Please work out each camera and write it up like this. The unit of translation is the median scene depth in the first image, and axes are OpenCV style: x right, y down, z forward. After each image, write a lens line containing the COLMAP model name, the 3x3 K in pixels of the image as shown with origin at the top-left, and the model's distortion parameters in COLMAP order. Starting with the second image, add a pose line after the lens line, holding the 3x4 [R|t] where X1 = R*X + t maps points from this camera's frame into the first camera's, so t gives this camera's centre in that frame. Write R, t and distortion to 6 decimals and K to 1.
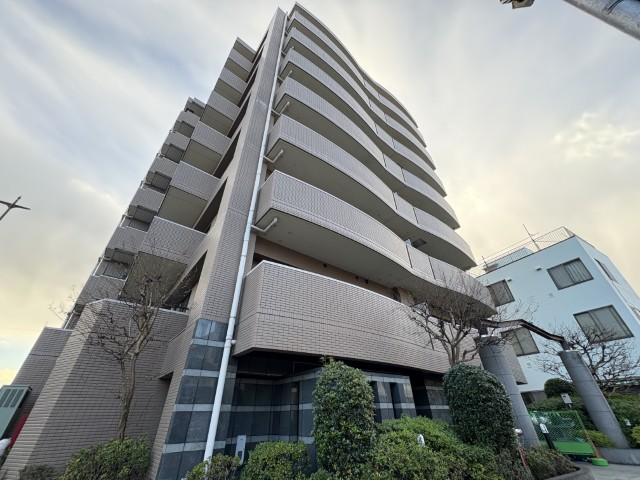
lens RADIAL K [[253.9, 0, 320.0], [0, 253.9, 240.0], [0, 0, 1]] dist [-0.000662, 0.000121]
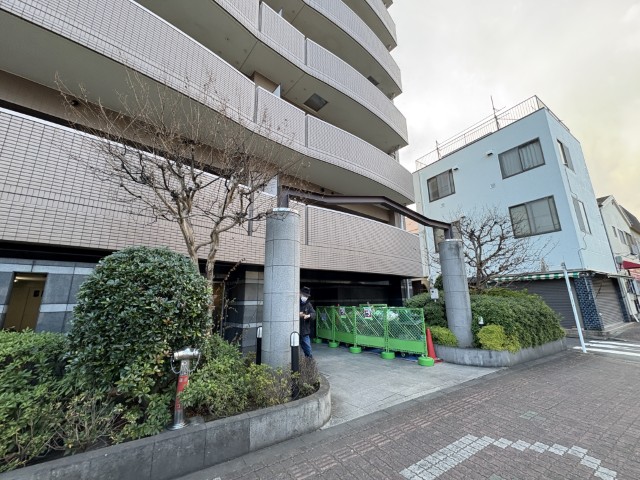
lens RADIAL K [[253.9, 0, 320.0], [0, 253.9, 240.0], [0, 0, 1]] dist [-0.000662, 0.000121]
pose [[0.999381, 0.011184, 0.033368, 0.357136], [-0.022616, 0.930544, 0.365481, 0.104181], [-0.026963, -0.366009, 0.930220, 0.189259]]
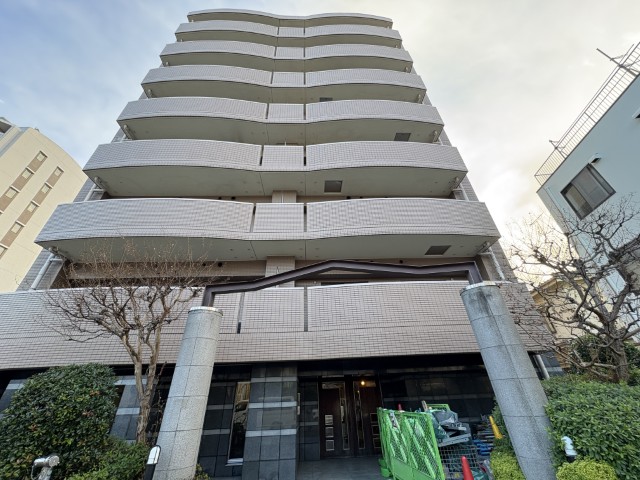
lens RADIAL K [[253.9, 0, 320.0], [0, 253.9, 240.0], [0, 0, 1]] dist [-0.000662, 0.000121]
pose [[0.801699, -0.329074, -0.498988, 0.642142], [0.357156, 0.933120, -0.041551, 0.169247], [0.479289, -0.144905, 0.865612, 0.289058]]
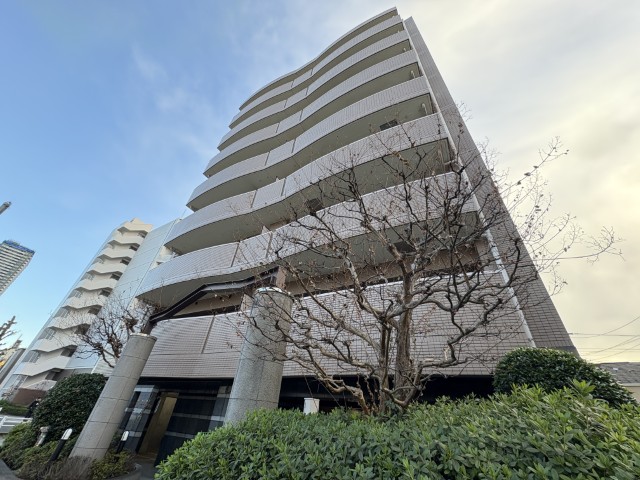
lens RADIAL K [[253.9, 0, 320.0], [0, 253.9, 240.0], [0, 0, 1]] dist [-0.000662, 0.000121]
pose [[0.372576, -0.513324, -0.773101, 0.884114], [0.456495, 0.826697, -0.328915, 0.341285], [0.807960, -0.230371, 0.542337, 0.542567]]
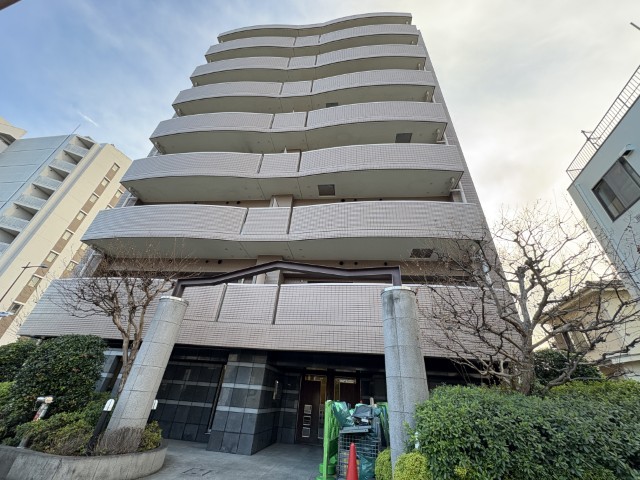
lens RADIAL K [[253.9, 0, 320.0], [0, 253.9, 240.0], [0, 0, 1]] dist [-0.000662, 0.000121]
pose [[0.705356, -0.318179, -0.633431, 0.777612], [0.334296, 0.937300, -0.098562, 0.216861], [0.625075, -0.142232, 0.767497, 0.340152]]
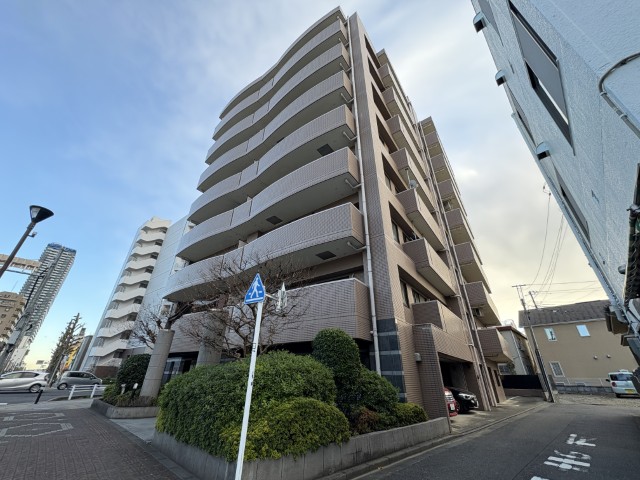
lens RADIAL K [[252.3, 0, 320.0], [0, 252.3, 240.0], [0, 0, 1]] dist [0.001247, 0.000015]
pose [[0.256245, -0.442701, -0.859275, 1.196094], [0.538037, 0.803839, -0.253692, 0.406863], [0.803029, -0.397314, 0.444170, 0.631610]]
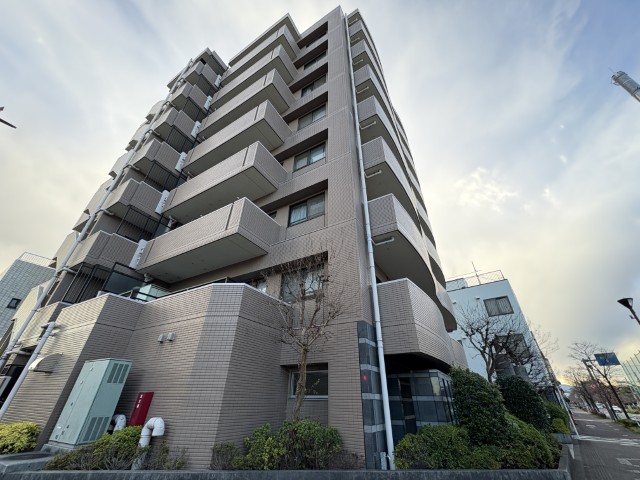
lens RADIAL K [[253.9, 0, 320.0], [0, 253.9, 240.0], [0, 0, 1]] dist [-0.000662, 0.000121]
pose [[0.936598, 0.216343, 0.275644, -0.383588], [-0.226824, 0.973915, 0.006322, -0.002125], [-0.267086, -0.068444, 0.961239, -0.009852]]
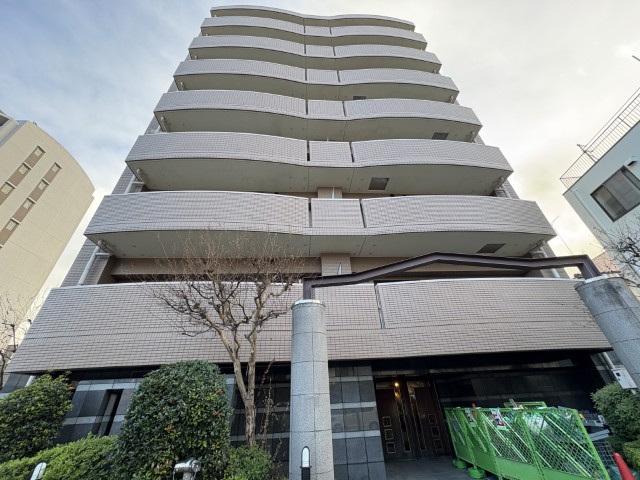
lens RADIAL K [[253.9, 0, 320.0], [0, 253.9, 240.0], [0, 0, 1]] dist [-0.000662, 0.000121]
pose [[0.822226, -0.326550, -0.466165, 0.509541], [0.348365, 0.936439, -0.041529, 0.131237], [0.450096, -0.128249, 0.883723, 0.229399]]
